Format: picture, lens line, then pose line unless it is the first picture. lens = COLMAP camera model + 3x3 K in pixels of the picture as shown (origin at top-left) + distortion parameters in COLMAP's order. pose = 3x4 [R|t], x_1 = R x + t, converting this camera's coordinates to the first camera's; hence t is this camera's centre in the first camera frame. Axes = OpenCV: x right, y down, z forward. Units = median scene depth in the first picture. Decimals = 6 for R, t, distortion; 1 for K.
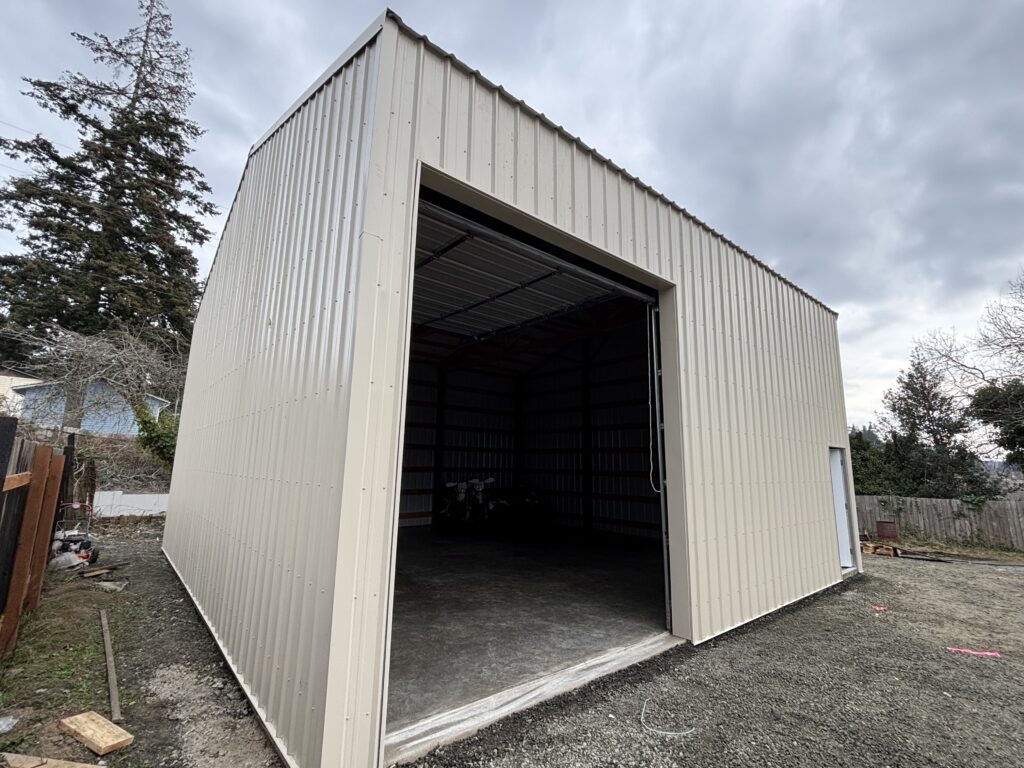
lens RADIAL K [[483.5, 0, 512.1], [0, 483.5, 377.0], [0, 0, 1]] dist [0.001935, 0.000051]
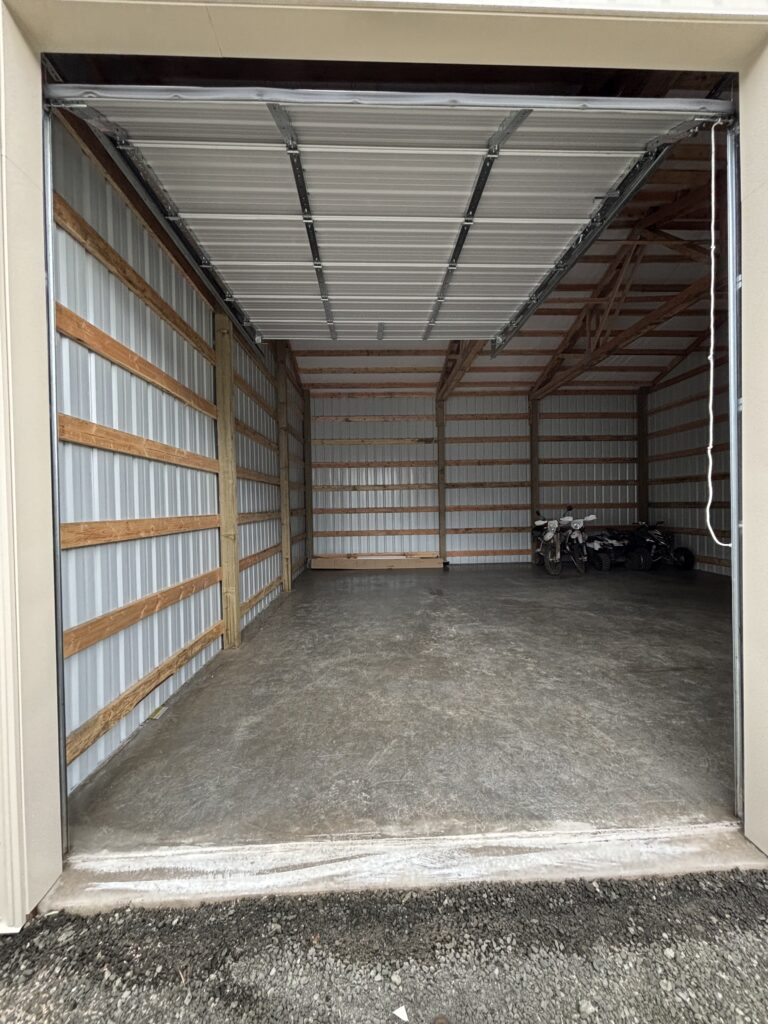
lens RADIAL K [[413.7, 0, 384.0], [0, 413.7, 512.0], [0, 0, 1]] dist [0.005919, 0.000469]
pose [[0.784683, -0.022968, -0.619471, 0.348124], [0.145711, 0.978148, 0.148306, 0.114775], [0.602528, -0.206637, 0.770883, 0.585604]]
